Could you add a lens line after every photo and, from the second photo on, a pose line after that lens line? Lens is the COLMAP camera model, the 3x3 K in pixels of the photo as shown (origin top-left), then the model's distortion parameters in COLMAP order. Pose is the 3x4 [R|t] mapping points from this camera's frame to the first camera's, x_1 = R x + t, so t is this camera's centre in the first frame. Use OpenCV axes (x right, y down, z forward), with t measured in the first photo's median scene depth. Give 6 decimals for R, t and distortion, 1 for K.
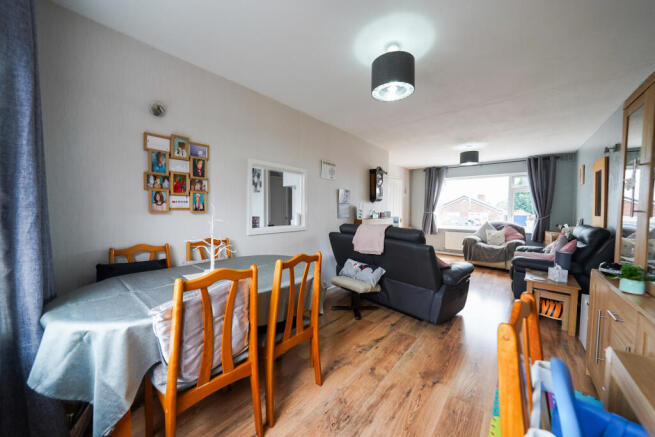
lens RADIAL K [[226.6, 0, 332.6], [0, 226.6, 219.7], [0, 0, 1]] dist [-0.008993, 0.000379]
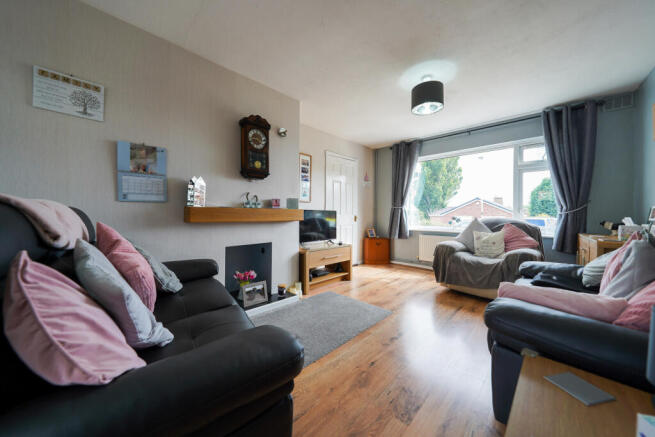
lens RADIAL K [[226.6, 0, 324.2], [0, 226.6, 218.5], [0, 0, 1]] dist [-0.008993, 0.000379]
pose [[0.996889, 0.001189, -0.078812, 0.341623], [-0.003060, 0.999716, -0.023622, 0.027419], [0.078762, 0.023789, 0.996610, 0.376174]]
